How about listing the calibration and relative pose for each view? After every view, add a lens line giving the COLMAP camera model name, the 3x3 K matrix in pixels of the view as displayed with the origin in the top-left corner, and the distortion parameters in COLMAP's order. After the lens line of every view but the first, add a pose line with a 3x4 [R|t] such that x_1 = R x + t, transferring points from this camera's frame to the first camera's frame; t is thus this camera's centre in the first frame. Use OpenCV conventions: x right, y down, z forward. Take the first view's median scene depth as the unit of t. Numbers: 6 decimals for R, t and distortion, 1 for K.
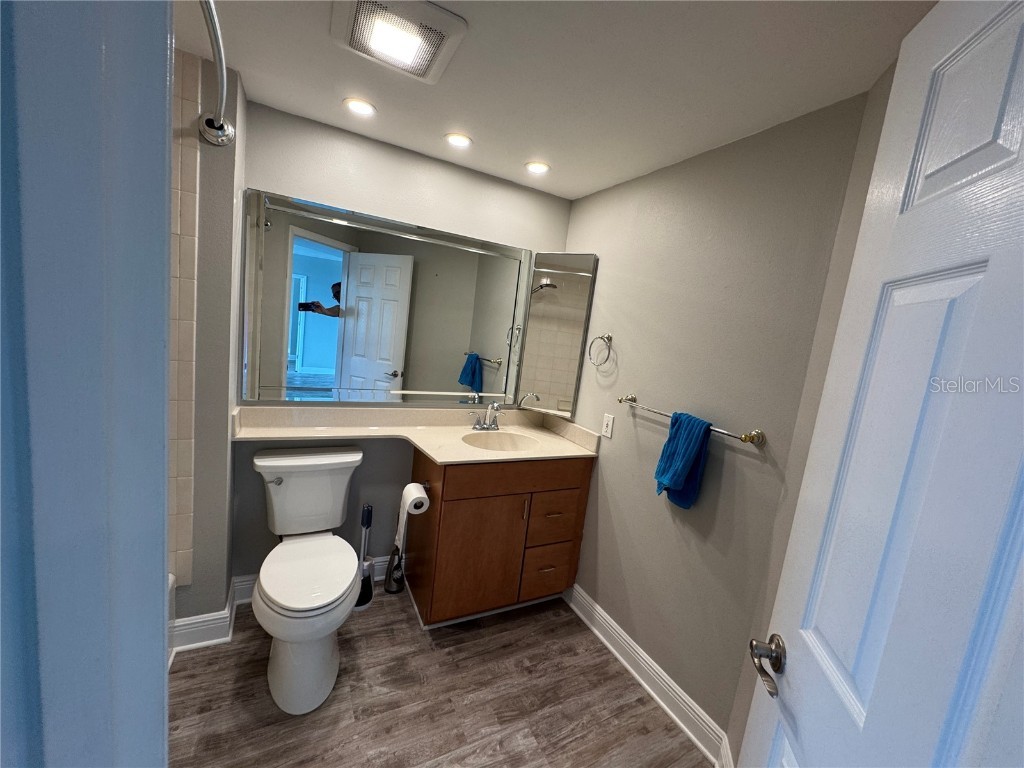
lens RADIAL K [[406.3, 0, 510.5], [0, 406.3, 384.8], [0, 0, 1]] dist [-0.003112, -0.000740]
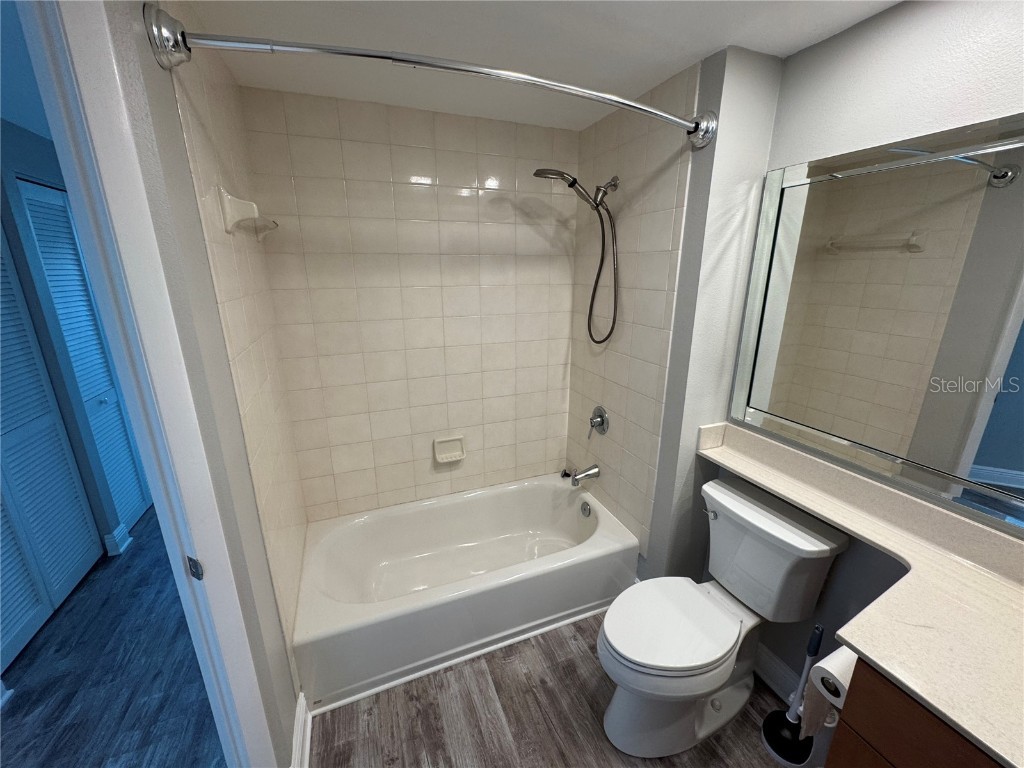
lens RADIAL K [[406.3, 0, 510.8], [0, 406.3, 381.8], [0, 0, 1]] dist [-0.003112, -0.000740]
pose [[-0.098614, 0.155439, -0.982911, 0.312917], [-0.145332, 0.974885, 0.168751, -0.137931], [0.984456, 0.159490, -0.073547, 0.655157]]
